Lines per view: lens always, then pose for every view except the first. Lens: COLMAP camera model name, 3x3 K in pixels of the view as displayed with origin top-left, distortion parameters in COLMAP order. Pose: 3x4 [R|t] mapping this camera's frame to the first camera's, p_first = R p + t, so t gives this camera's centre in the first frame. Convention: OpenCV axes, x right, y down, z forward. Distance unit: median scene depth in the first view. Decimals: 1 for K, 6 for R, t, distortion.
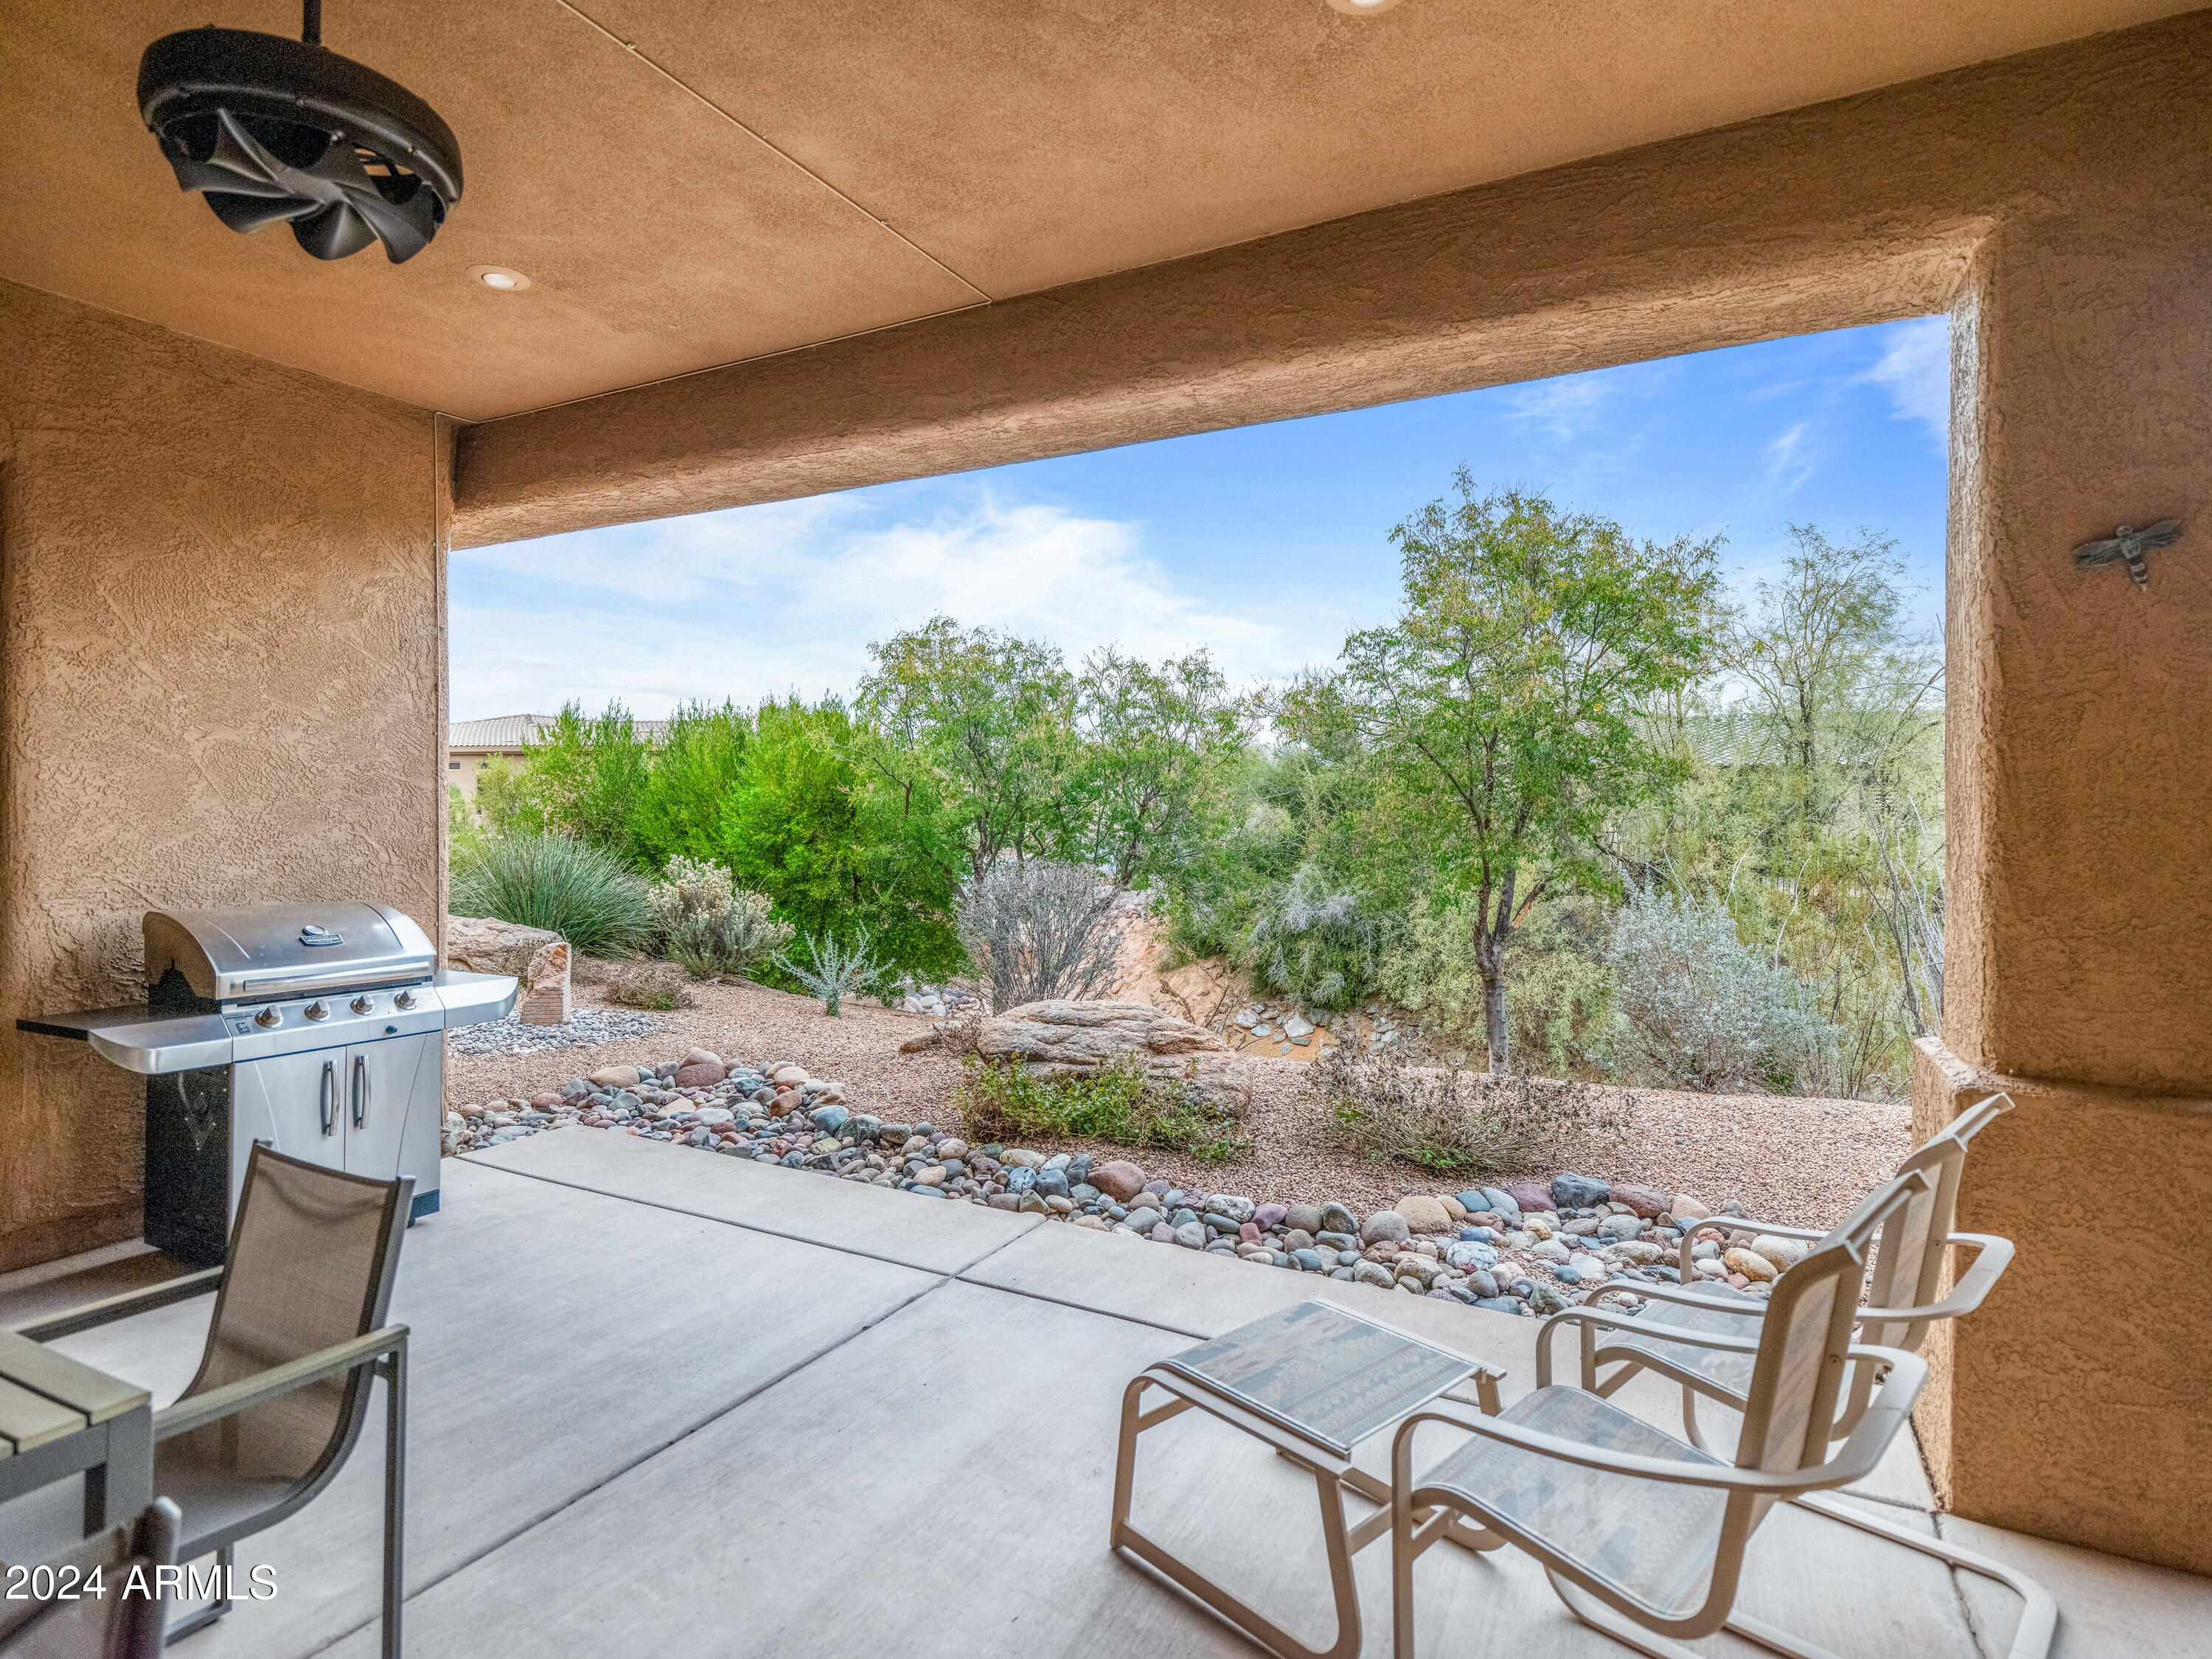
lens RADIAL K [[1474.8, 0, 1053.6], [0, 1474.8, 799.6], [0, 0, 1]] dist [-0.028974, -0.000483]
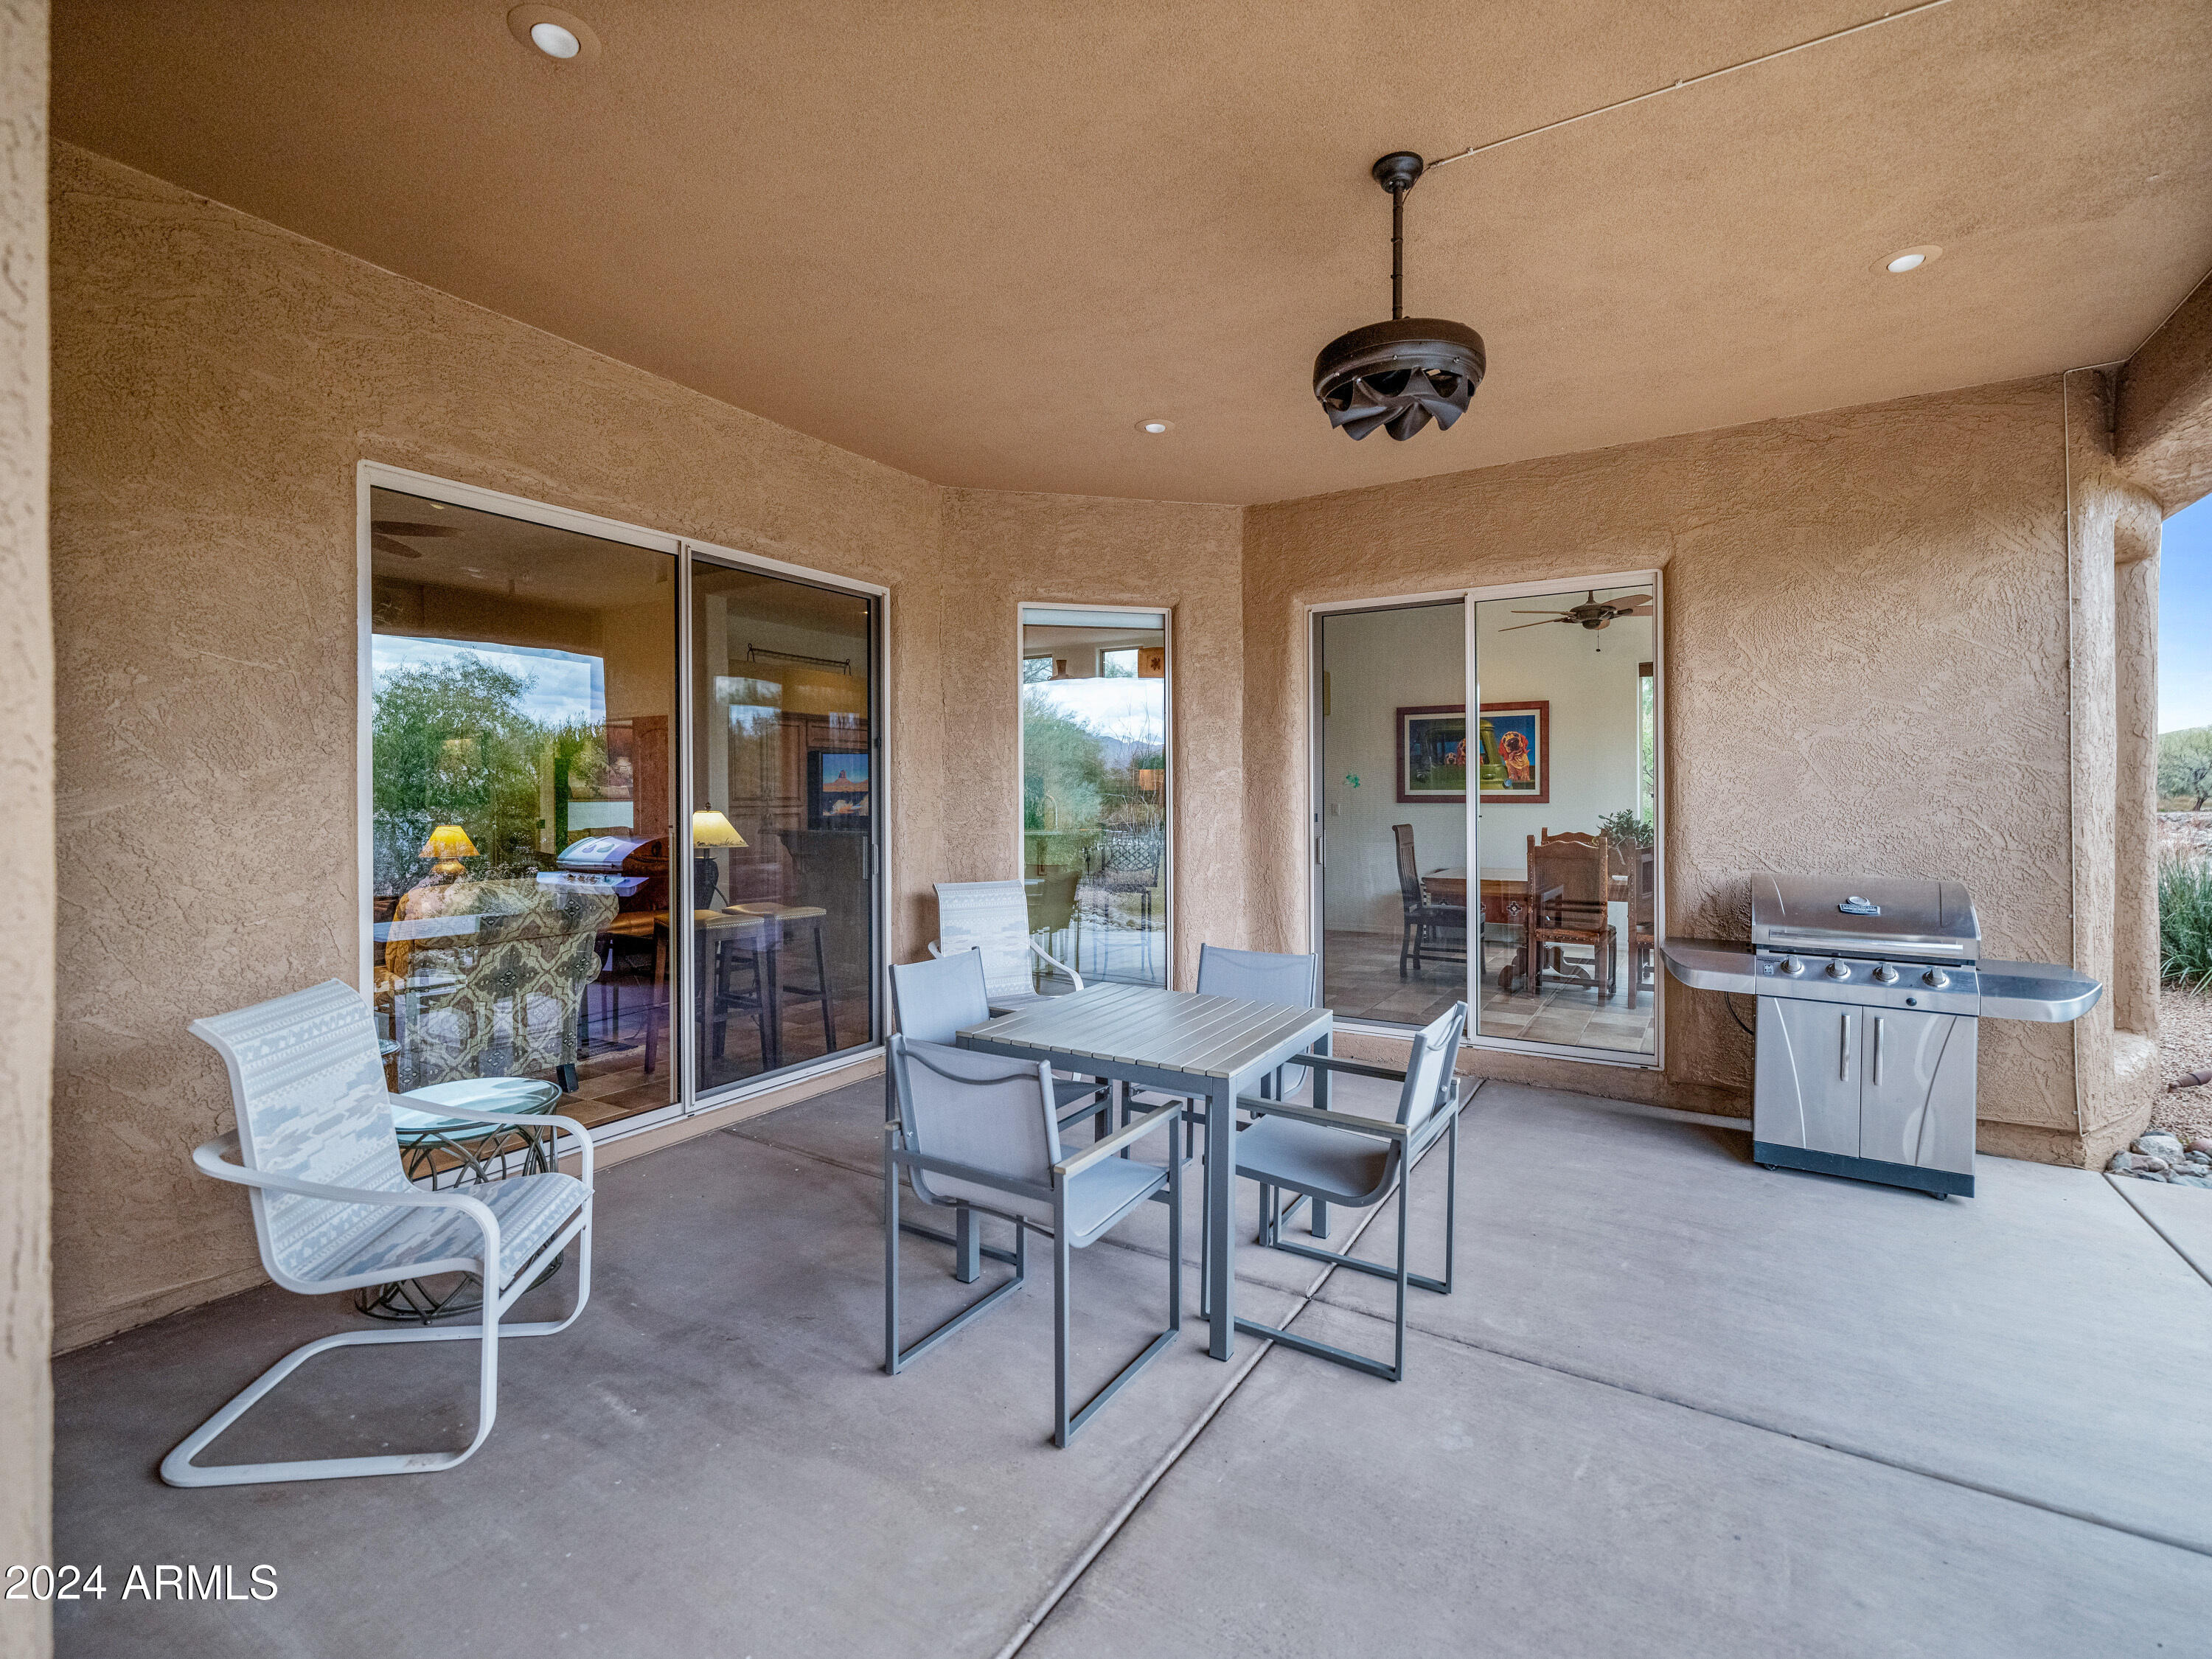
lens RADIAL K [[1622.0, 0, 1206.3], [0, 1622.0, 818.3], [0, 0, 1]] dist [-0.004633, -0.003809]
pose [[-0.333034, 0.005719, -0.942897, 0.850031], [0.001669, 0.999984, 0.005476, 0.017984], [0.942913, 0.000250, -0.333038, 0.944212]]
